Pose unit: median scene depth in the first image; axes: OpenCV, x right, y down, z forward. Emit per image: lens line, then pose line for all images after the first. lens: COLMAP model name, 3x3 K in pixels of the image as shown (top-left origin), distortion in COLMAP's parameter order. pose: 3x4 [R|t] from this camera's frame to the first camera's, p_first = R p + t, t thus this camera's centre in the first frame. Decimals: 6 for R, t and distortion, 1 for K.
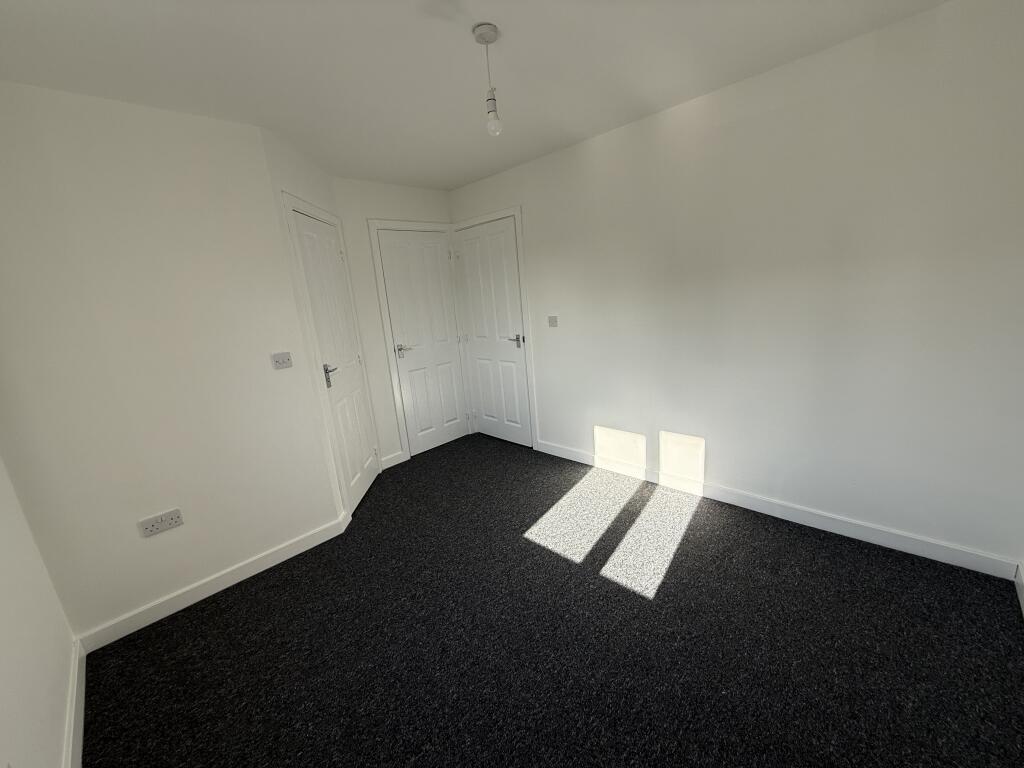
lens RADIAL K [[407.0, 0, 512.0], [0, 407.0, 384.0], [0, 0, 1]] dist [0.001938, 0.000334]
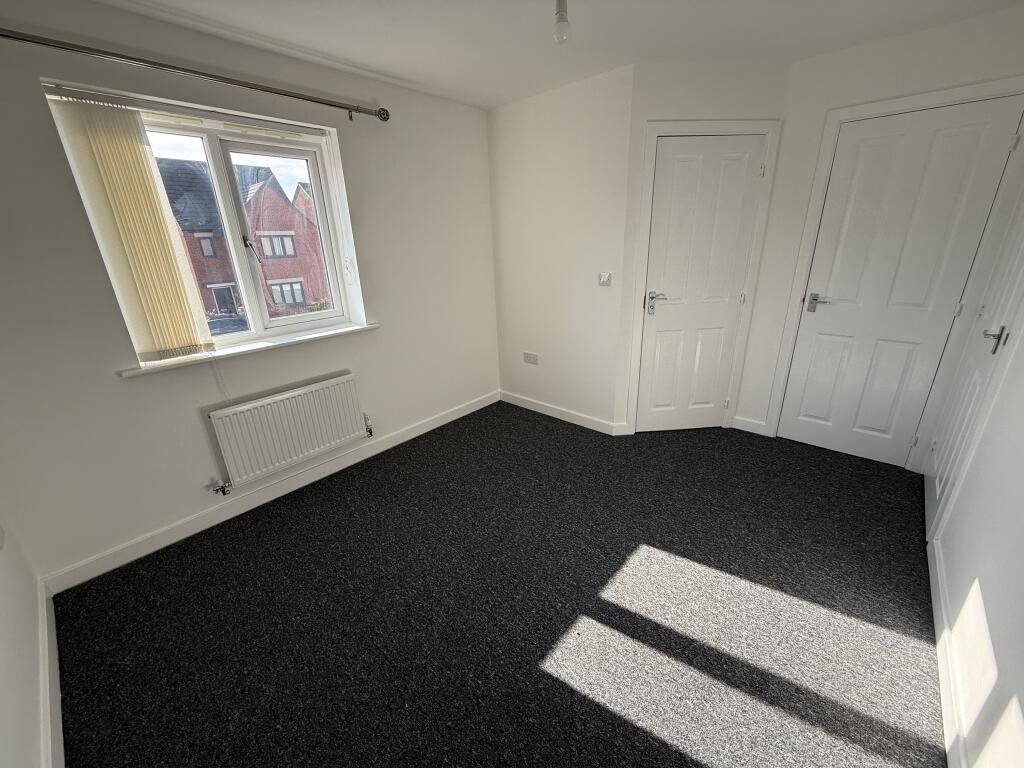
lens RADIAL K [[407.0, 0, 512.0], [0, 407.0, 384.0], [0, 0, 1]] dist [0.001938, 0.000334]
pose [[0.055954, 0.416710, -0.907316, 0.614874], [-0.200648, 0.894893, 0.398631, -0.192578], [0.978064, 0.159746, 0.133685, 0.565243]]
